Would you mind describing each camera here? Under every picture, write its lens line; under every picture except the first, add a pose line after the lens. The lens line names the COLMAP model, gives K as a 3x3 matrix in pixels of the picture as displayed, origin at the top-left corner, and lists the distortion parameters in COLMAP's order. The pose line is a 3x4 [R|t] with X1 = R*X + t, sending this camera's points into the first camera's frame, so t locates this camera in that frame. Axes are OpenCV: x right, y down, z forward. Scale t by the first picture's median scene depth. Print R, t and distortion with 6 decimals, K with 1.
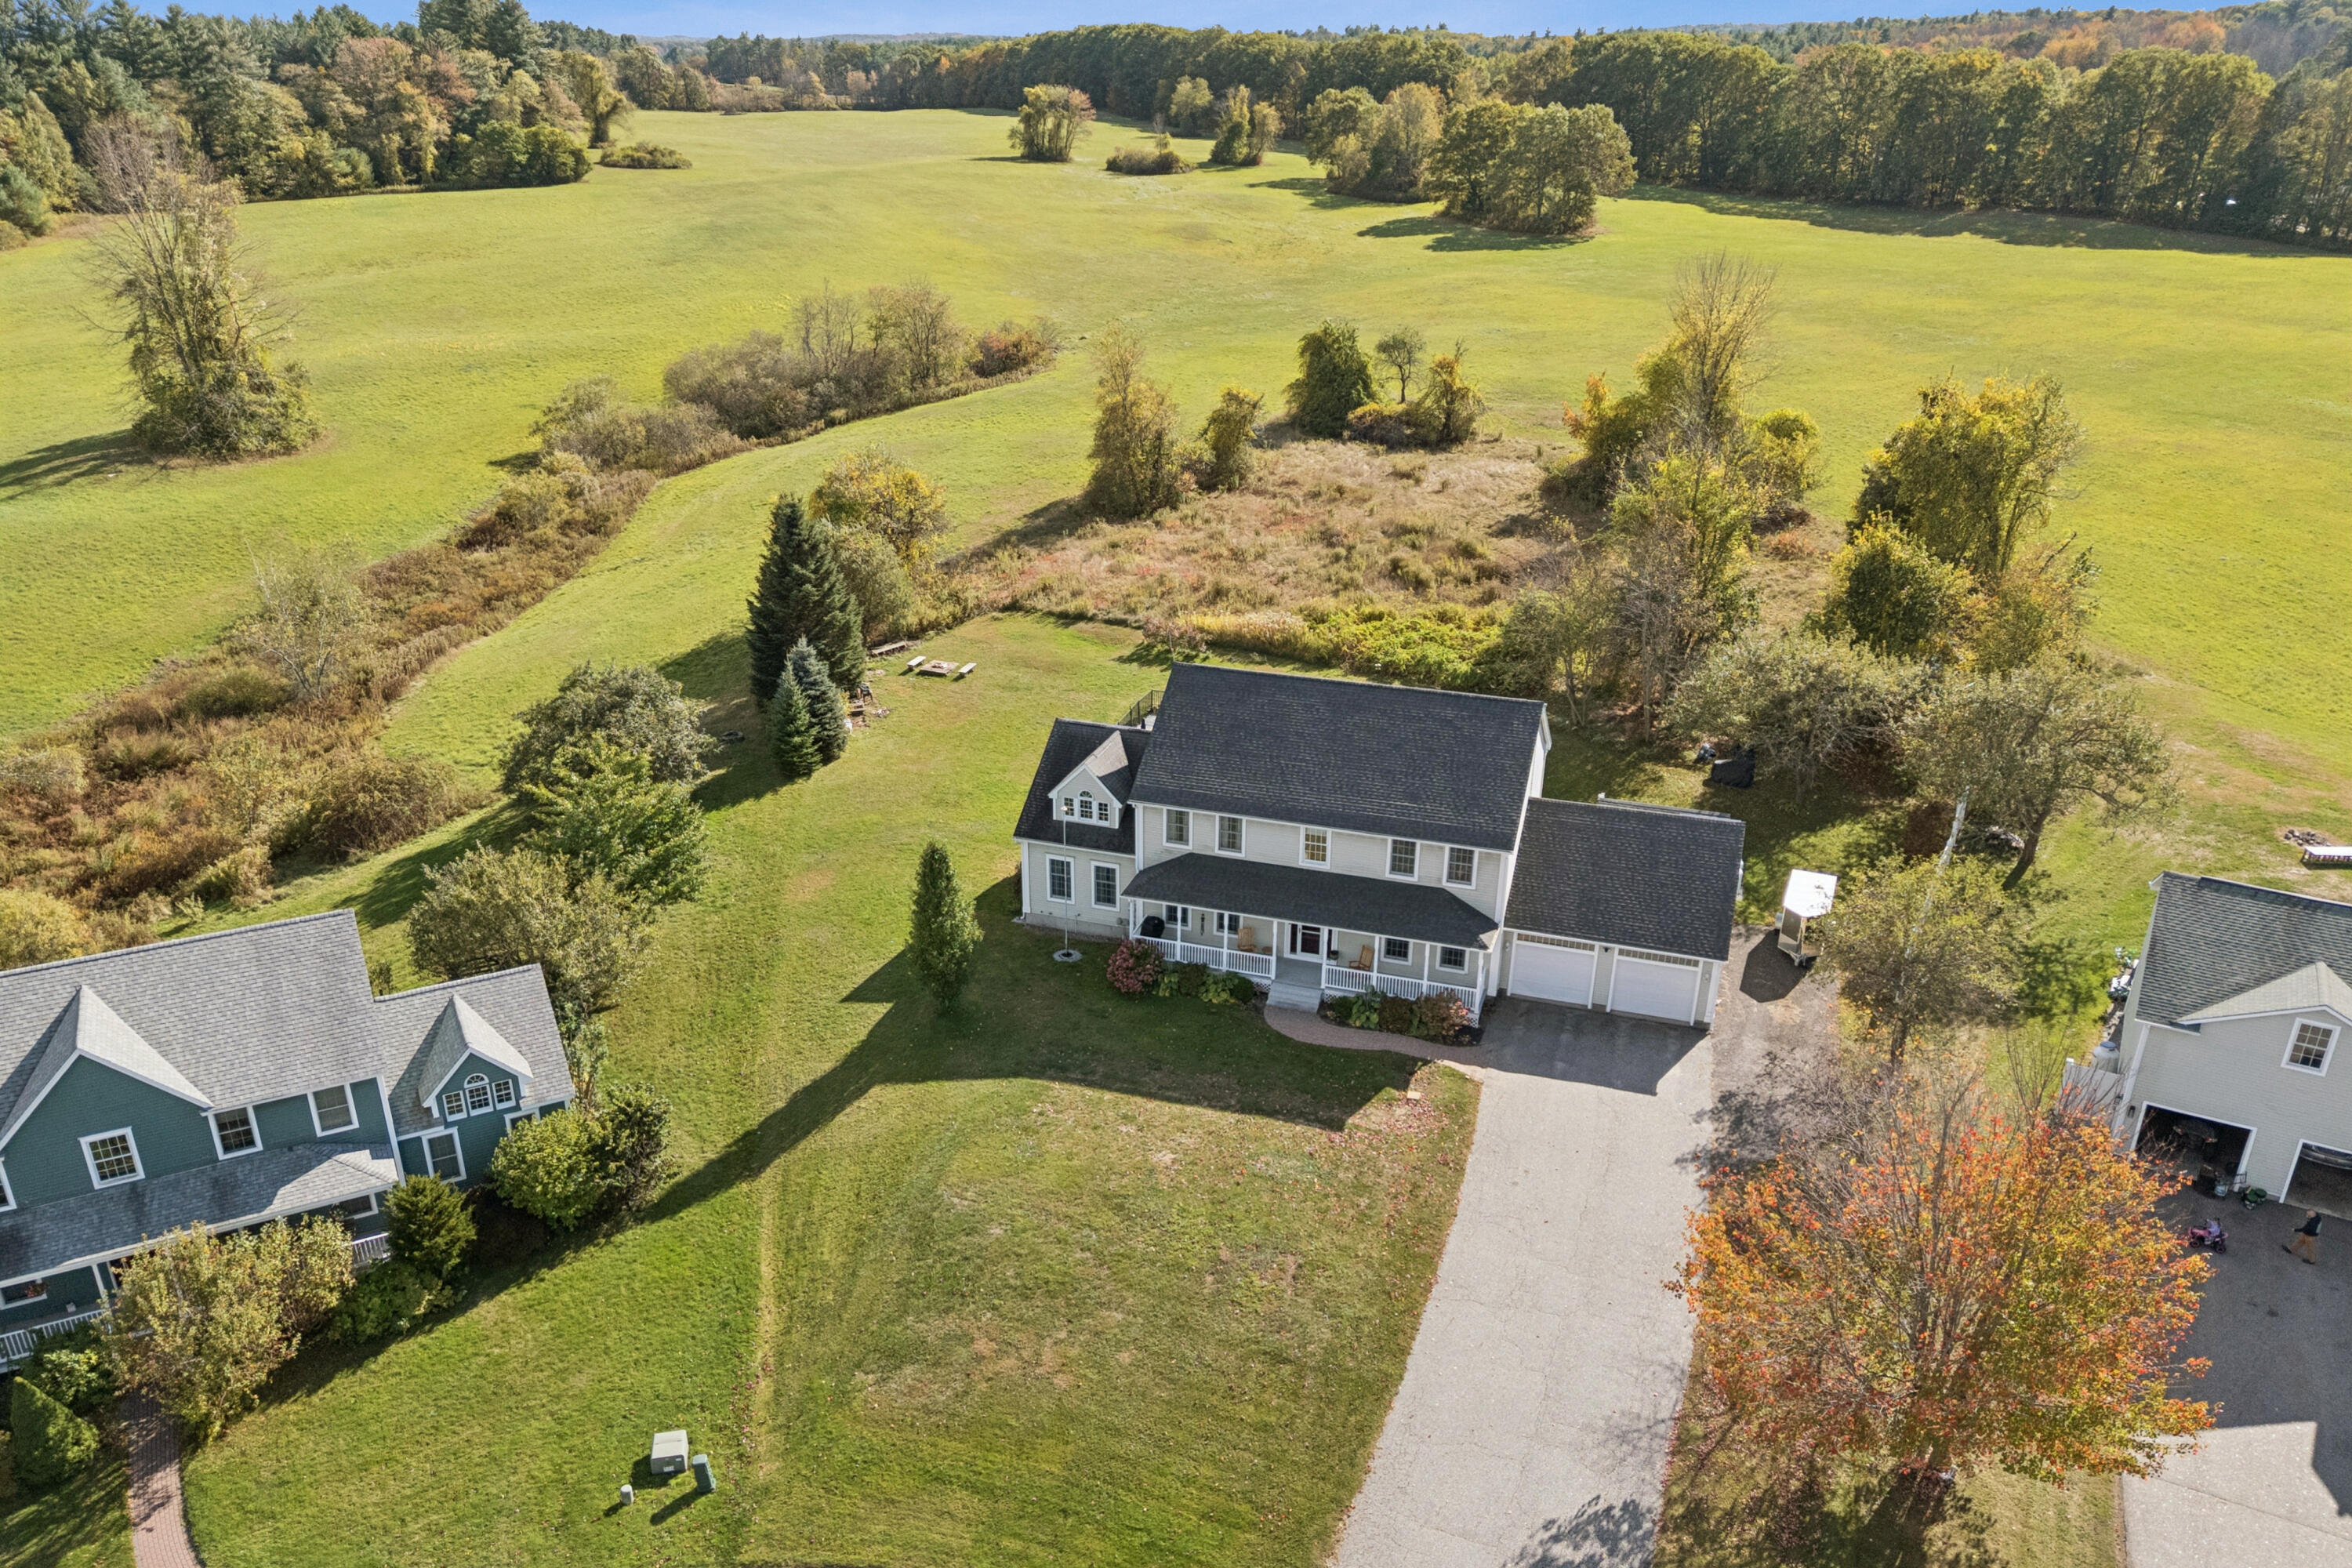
lens RADIAL K [[1710.4, 0, 1200.3], [0, 1710.4, 867.1], [0, 0, 1]] dist [0.025808, 0.002030]
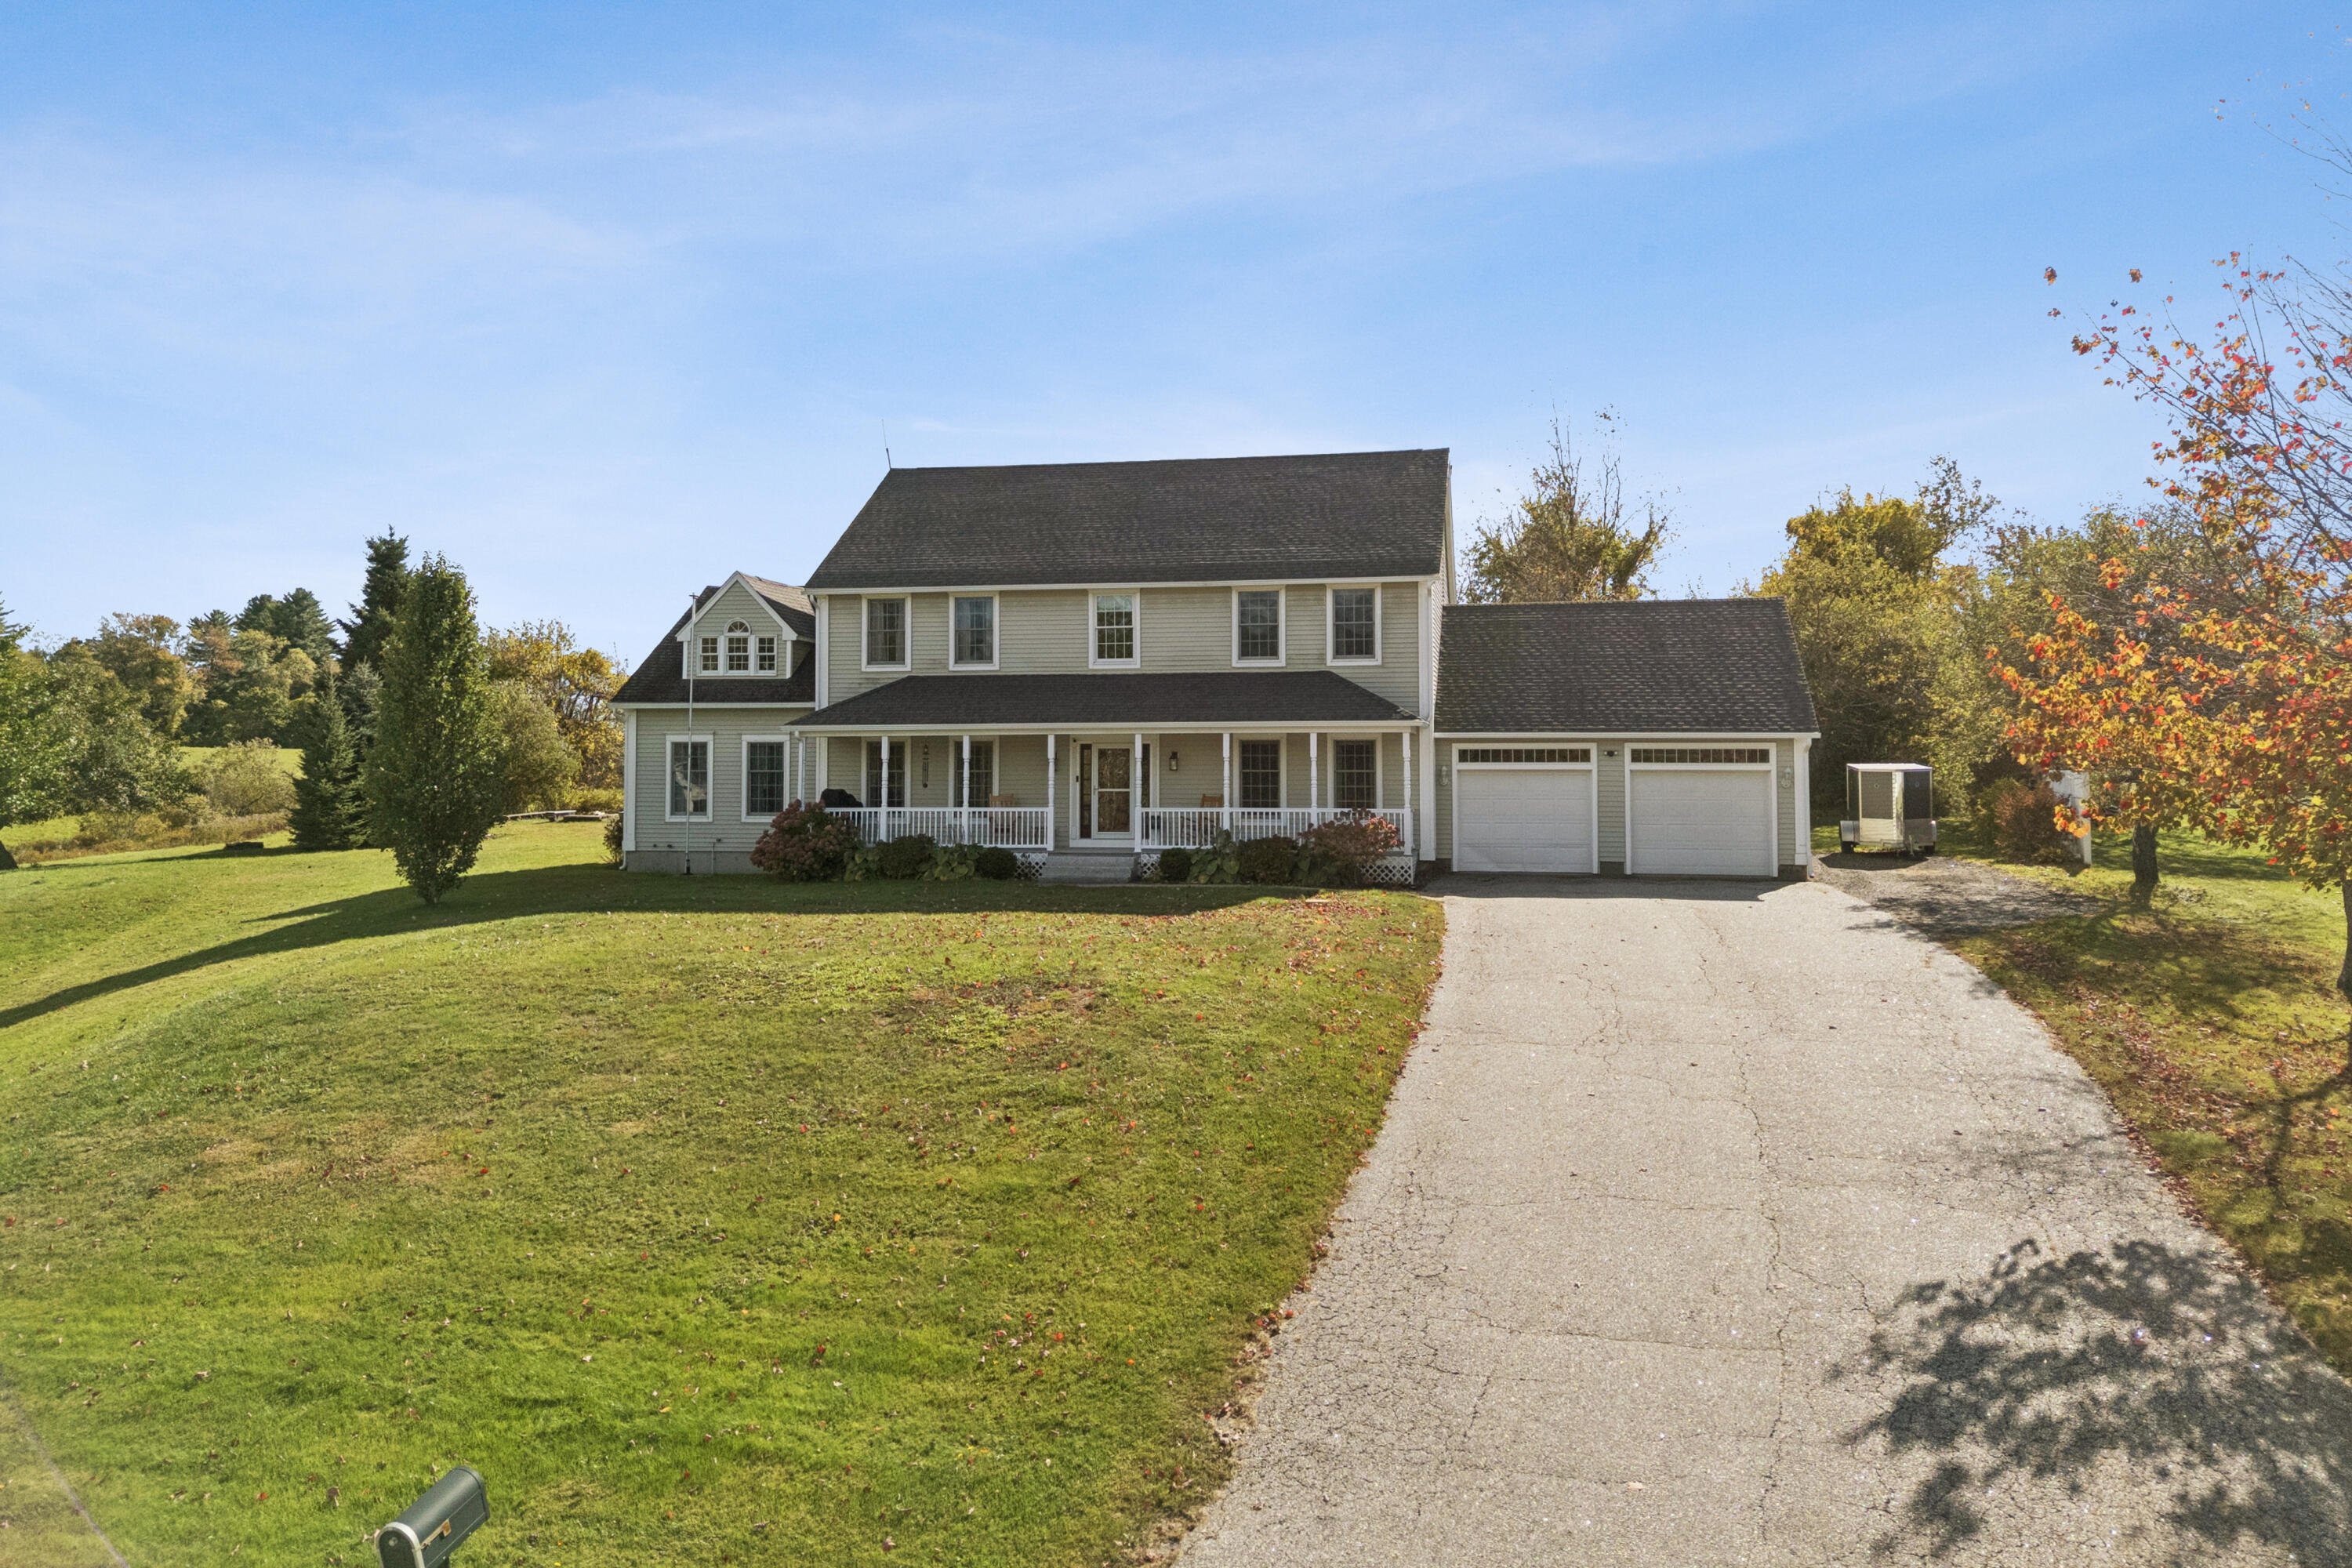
lens RADIAL K [[1710.4, 0, 1214.6], [0, 1710.4, 721.0], [0, 0, 1]] dist [0.025808, 0.002030]
pose [[0.992143, -0.008449, 0.124825, 0.026461], [0.063926, 0.891883, -0.447726, 0.284130], [-0.107546, 0.452188, 0.885415, 0.466734]]
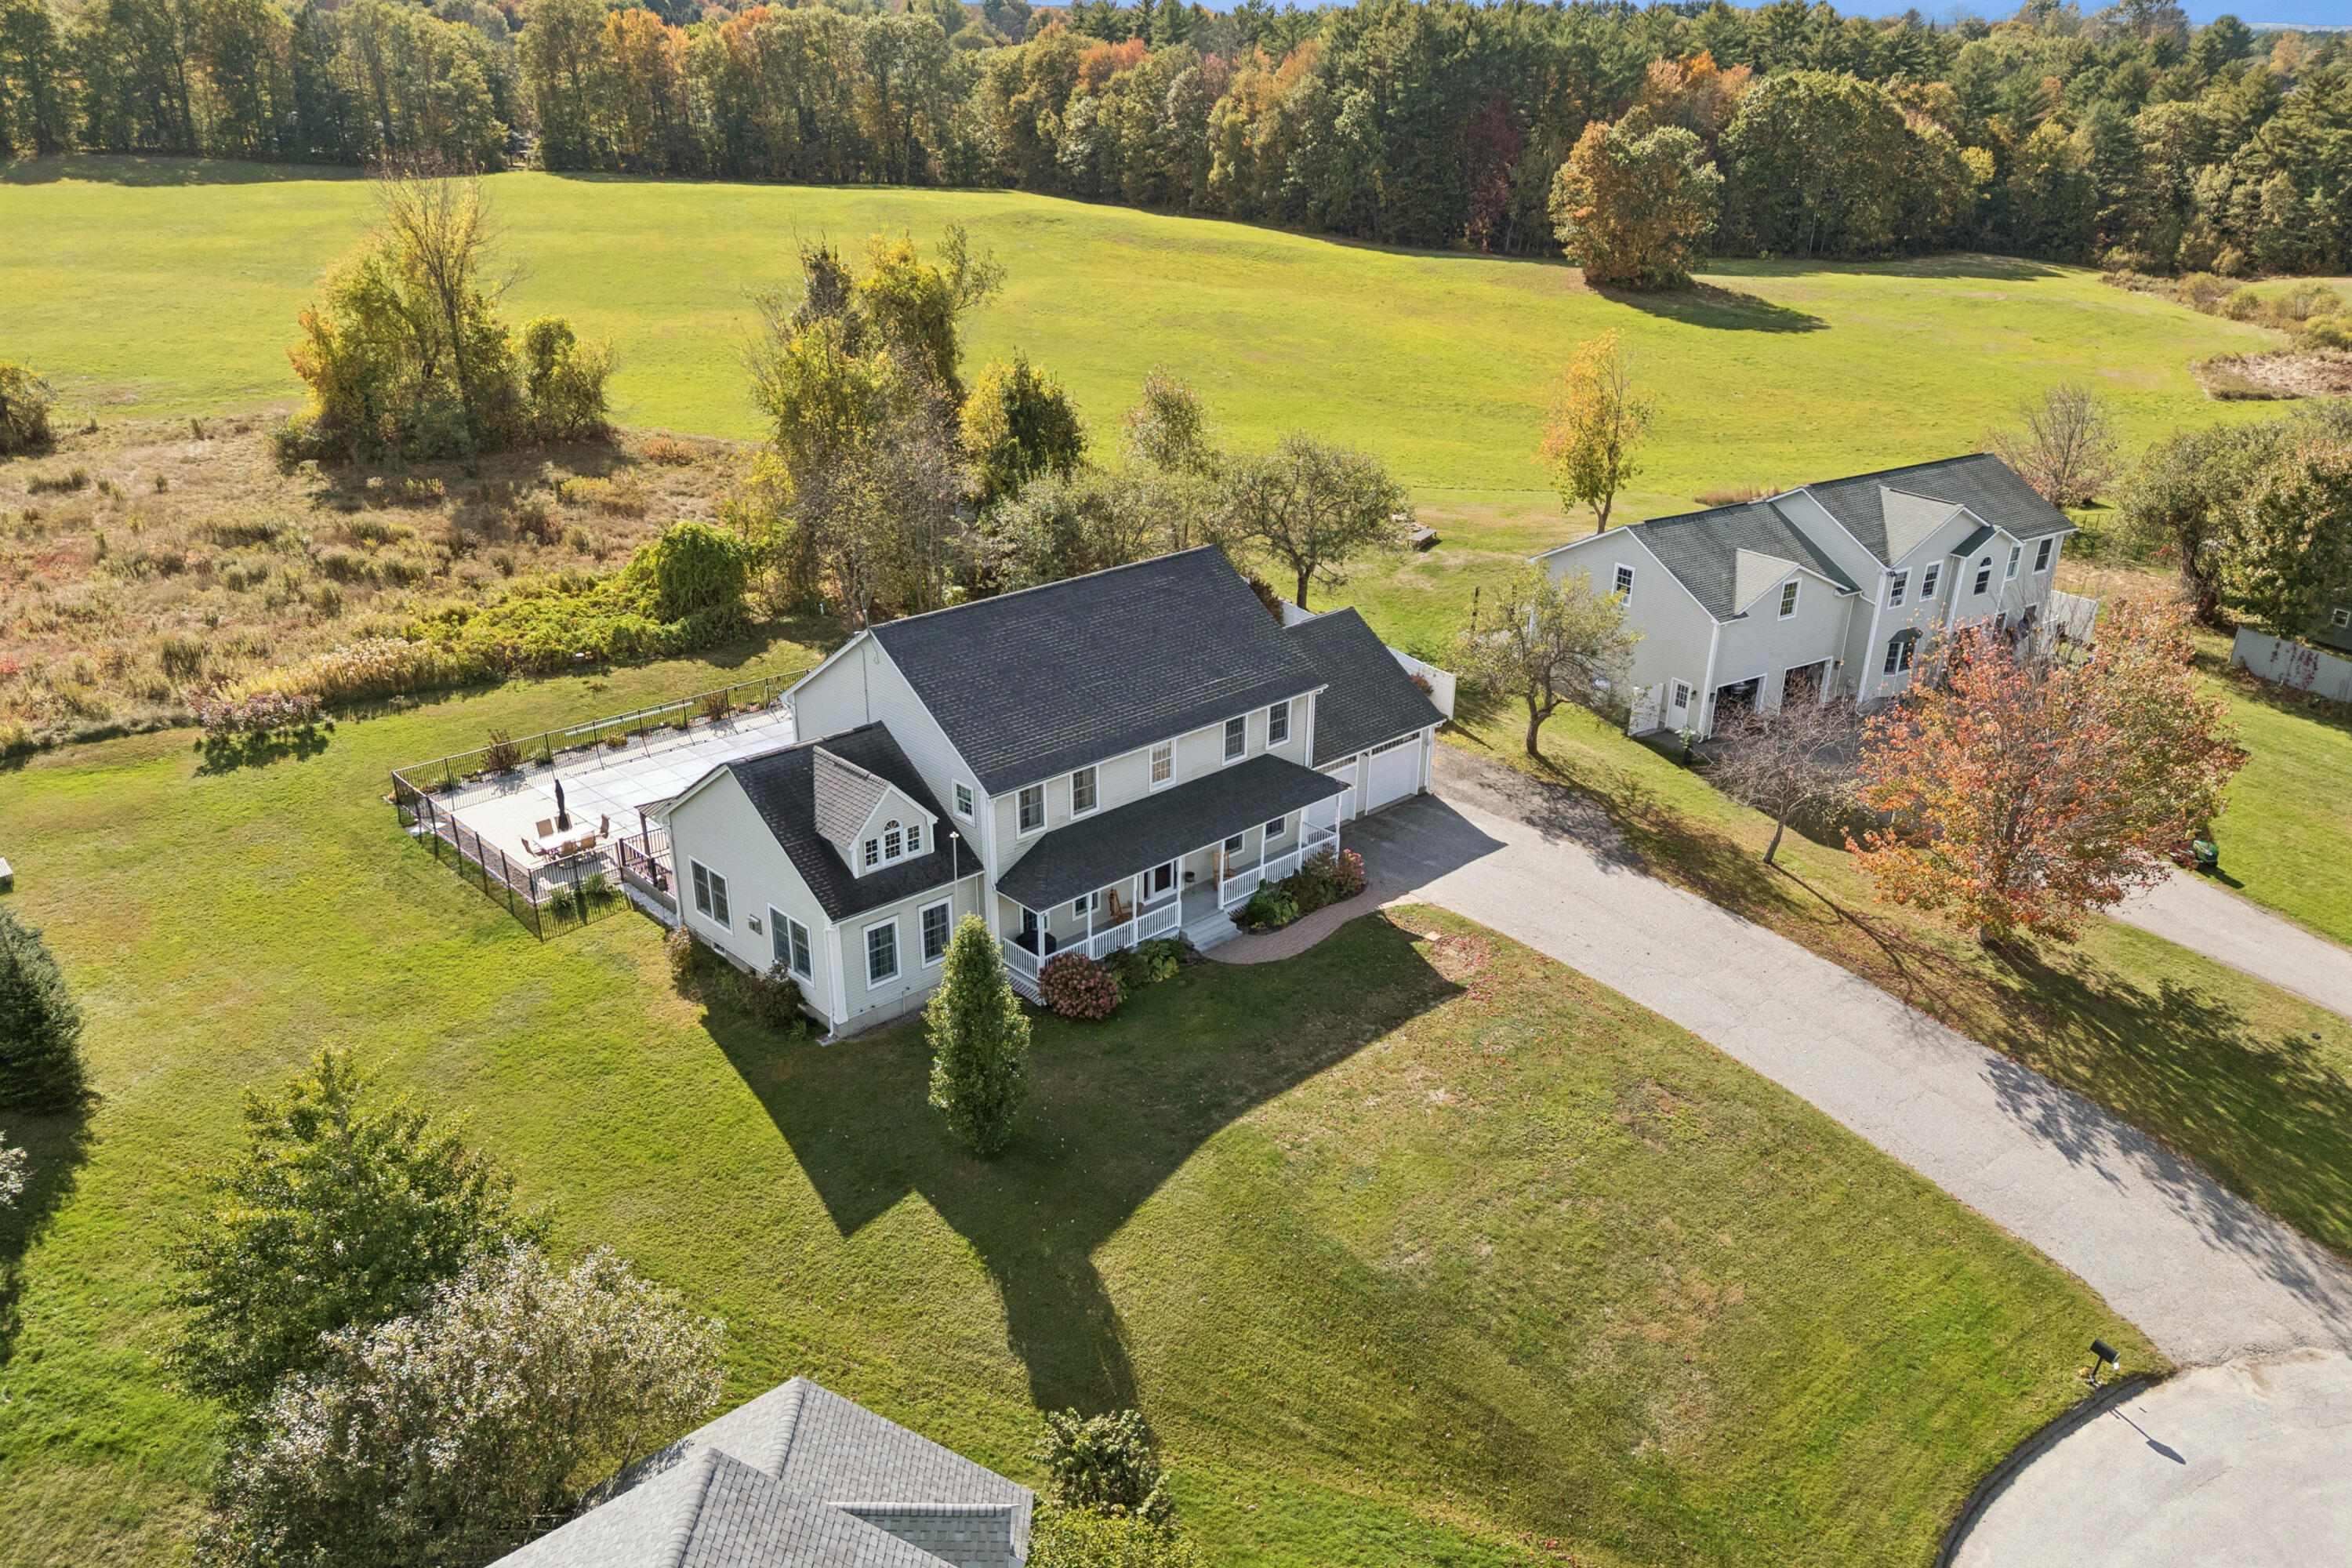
lens RADIAL K [[1695.2, 0, 1197.9], [0, 1695.2, 808.0], [0, 0, 1]] dist [0.036343, -0.009532]
pose [[0.472855, -0.357955, 0.805156, -0.609039], [0.364600, 0.911355, 0.191045, -0.145549], [-0.802169, 0.203223, 0.561449, 0.501899]]
